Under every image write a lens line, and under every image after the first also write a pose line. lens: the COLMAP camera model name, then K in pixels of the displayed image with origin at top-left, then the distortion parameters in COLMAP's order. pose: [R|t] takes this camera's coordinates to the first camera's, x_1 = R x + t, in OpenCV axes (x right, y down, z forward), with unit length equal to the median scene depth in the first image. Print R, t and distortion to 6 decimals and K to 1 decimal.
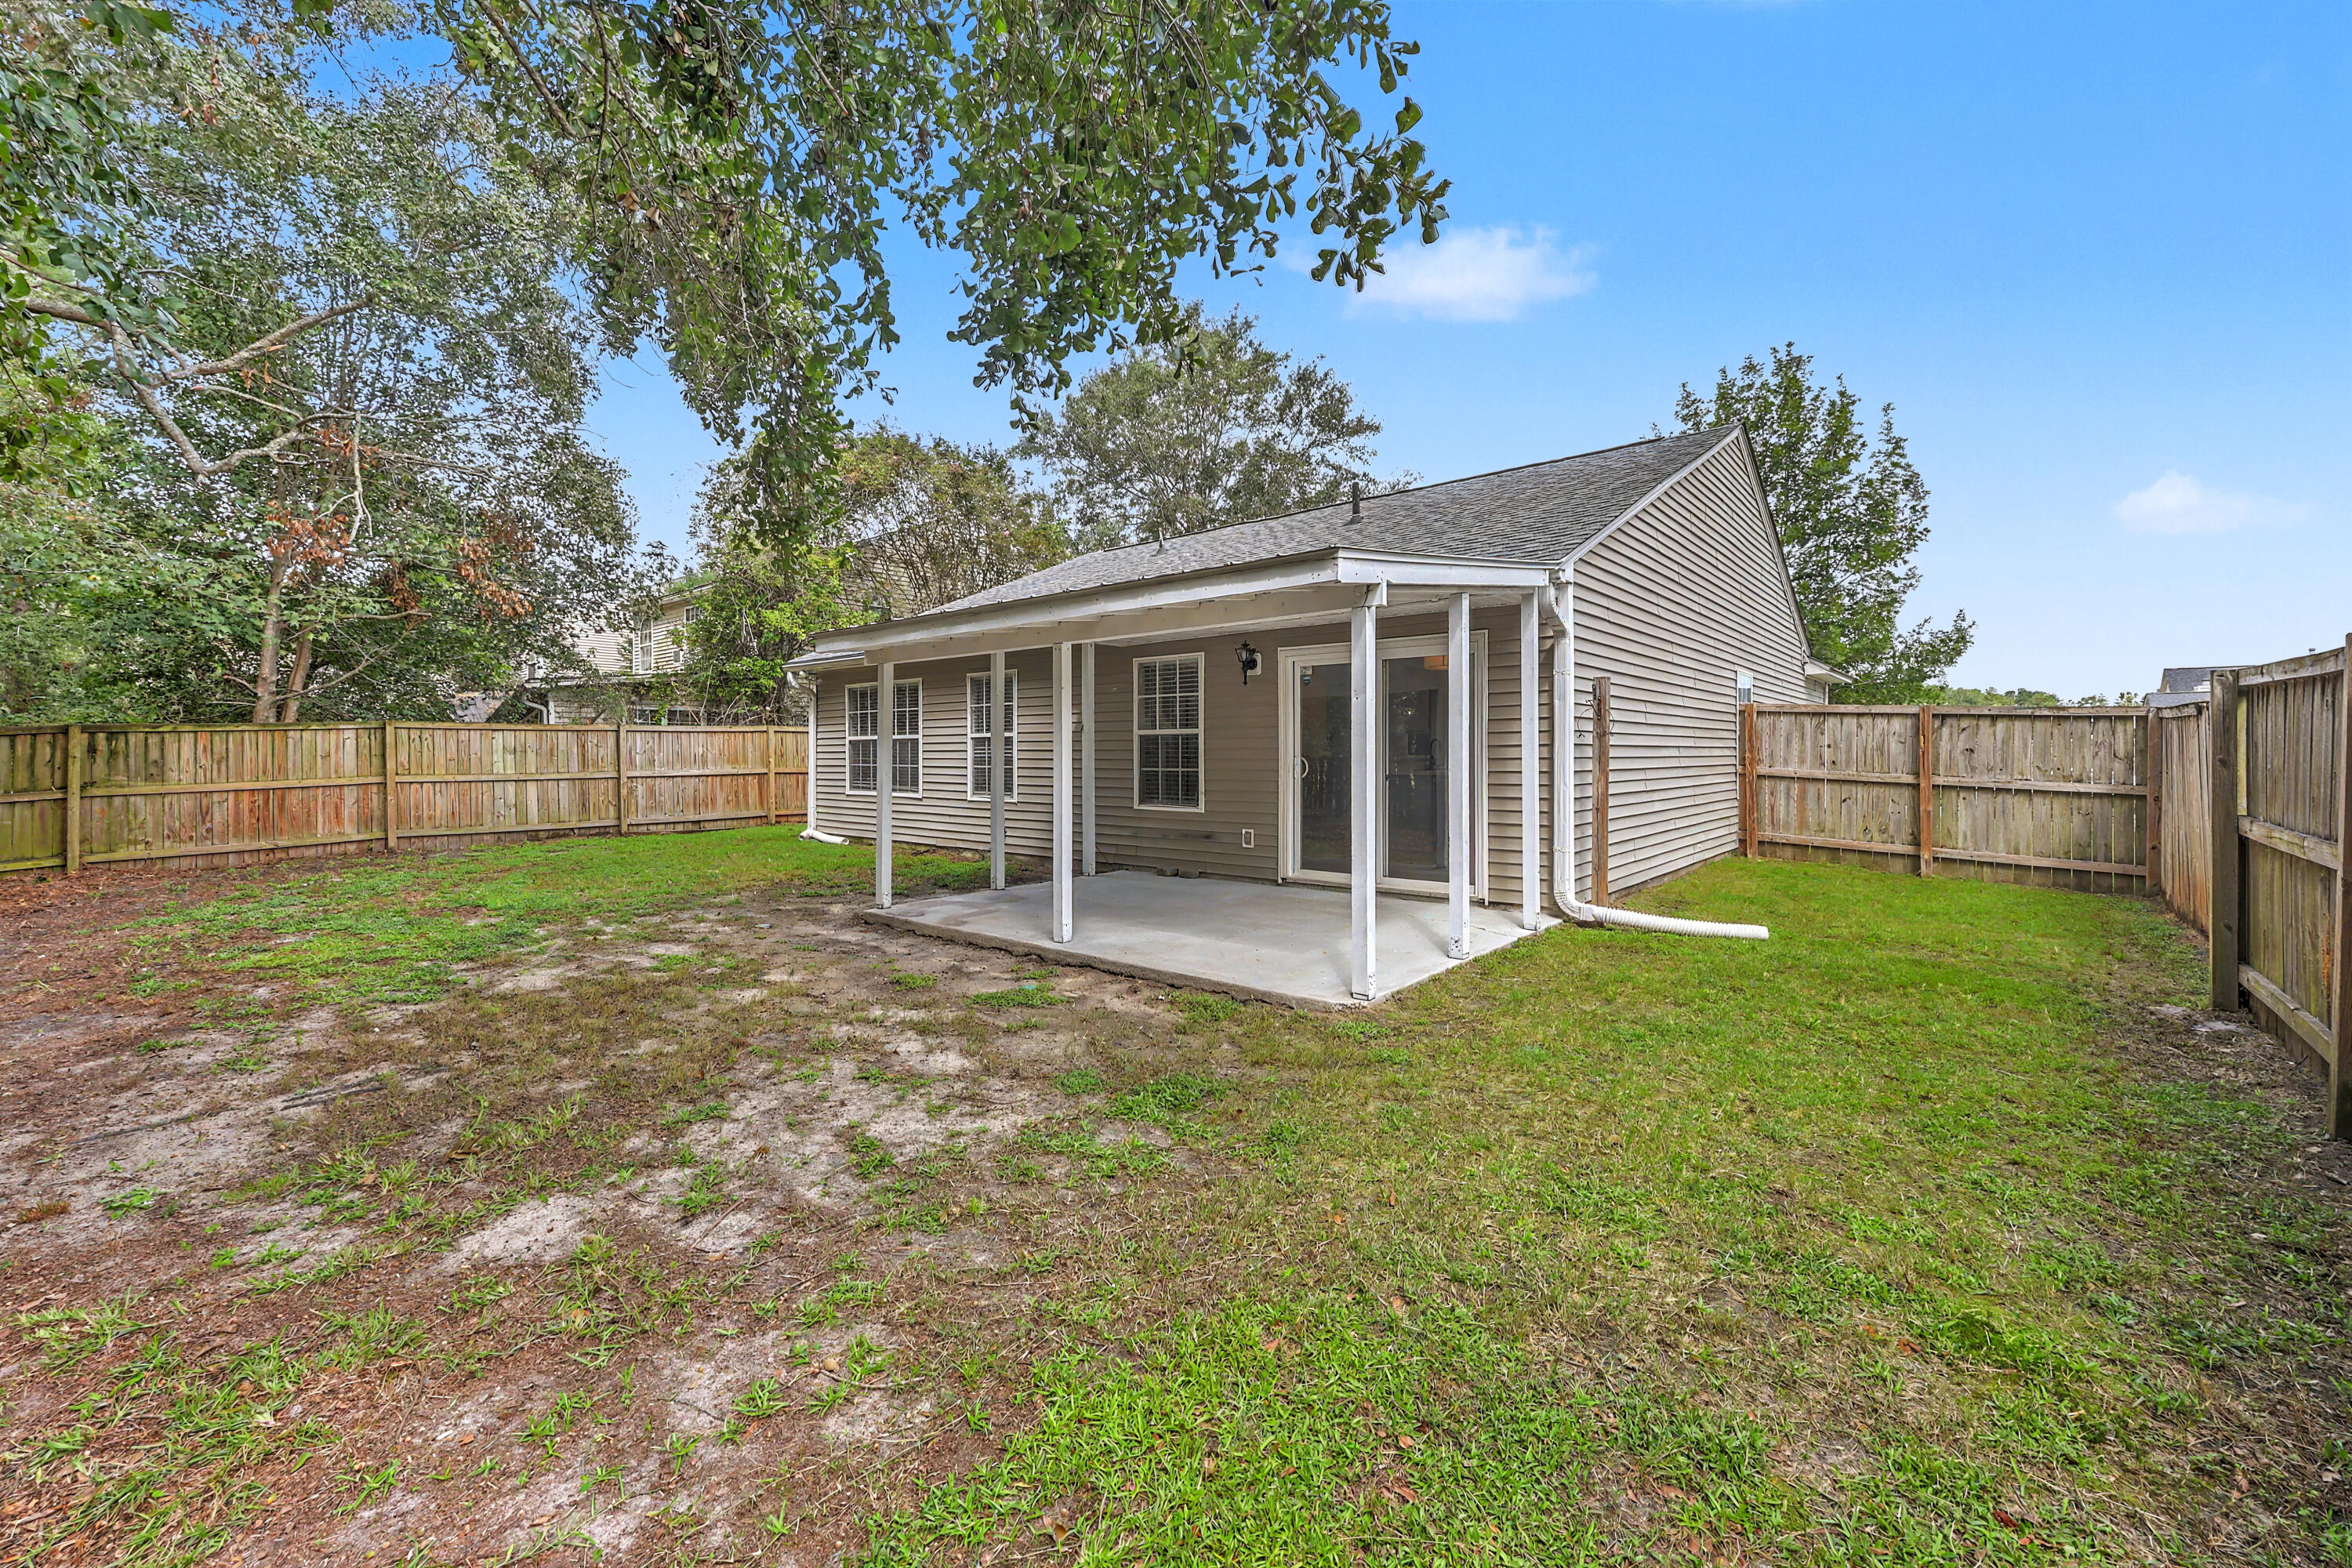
lens RADIAL K [[961.1, 0, 1156.5], [0, 961.1, 751.9], [0, 0, 1]] dist [0.000198, -0.000805]
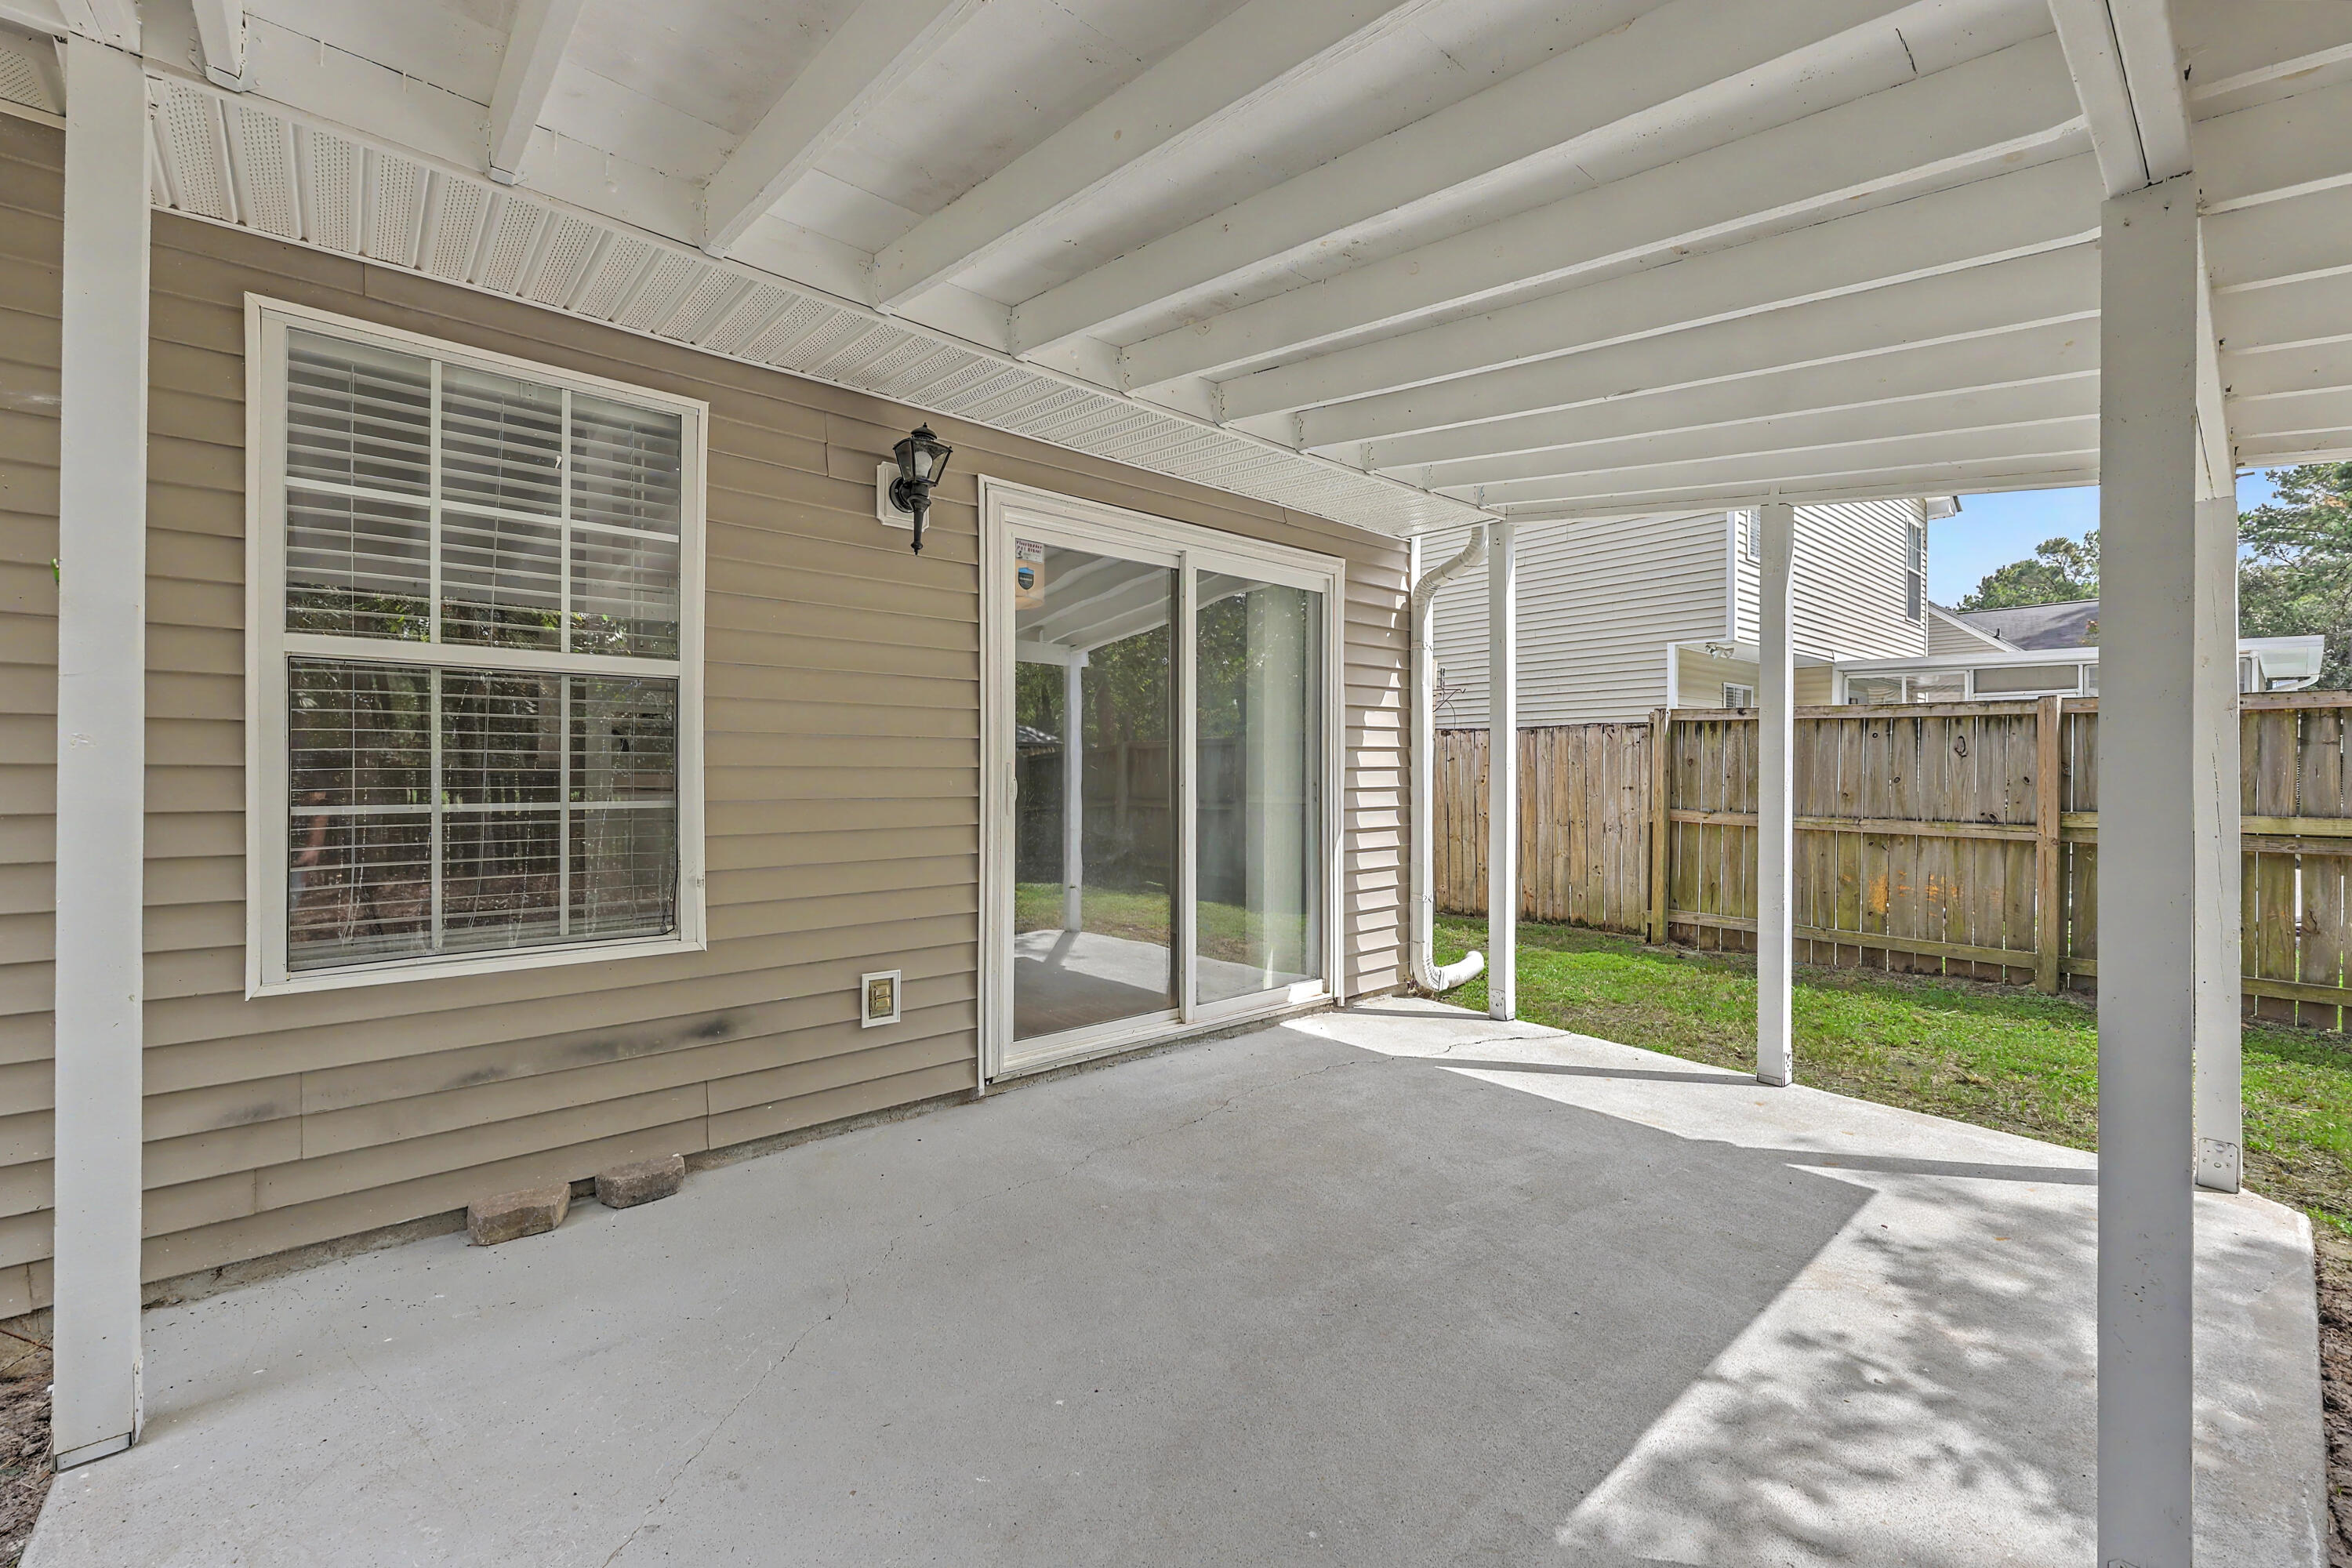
lens RADIAL K [[961.1, 0, 1172.0], [0, 961.1, 769.4], [0, 0, 1]] dist [0.000198, -0.000805]
pose [[0.124879, 0.003870, 0.992164, -0.169539], [-0.006693, 0.999973, -0.003058, 0.005959], [-0.992149, -0.006258, 0.124901, 0.619040]]
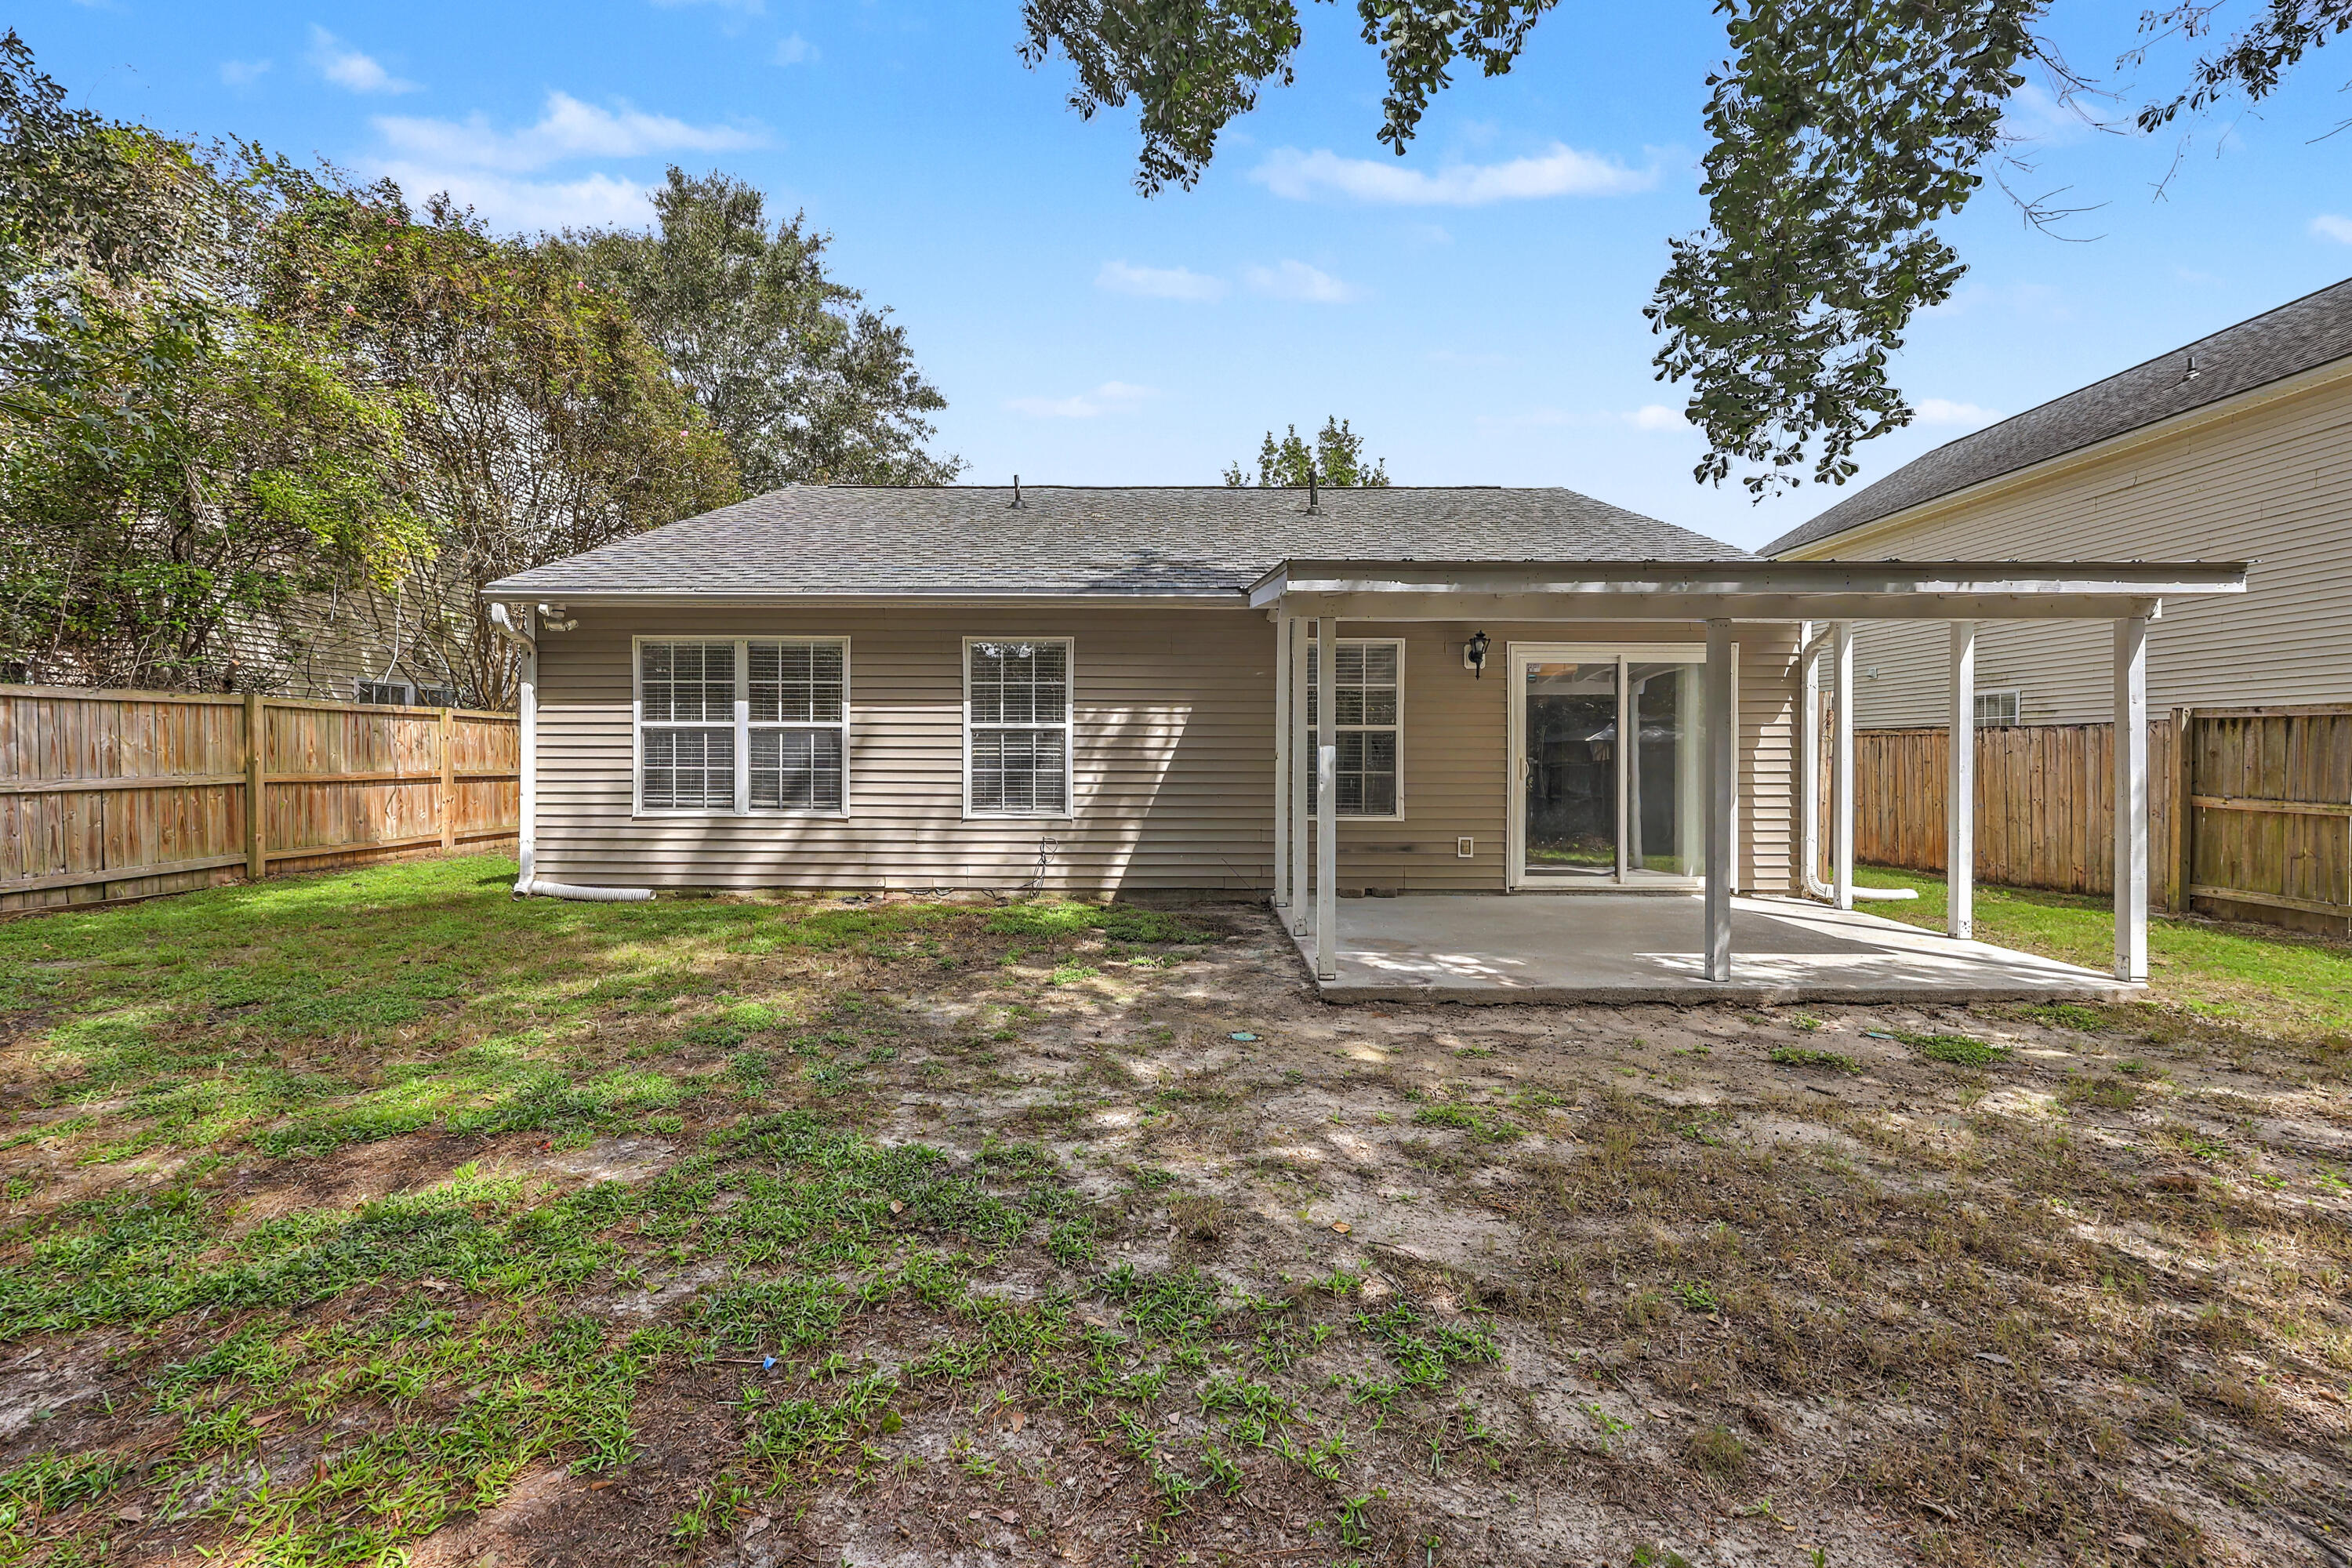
lens RADIAL K [[961.1, 0, 1186.7], [0, 961.1, 760.3], [0, 0, 1]] dist [0.000198, -0.000805]
pose [[0.752058, 0.002637, 0.659091, -0.511297], [-0.007300, 0.999964, 0.004329, 0.003807], [-0.659056, -0.008067, 0.752050, 0.354526]]
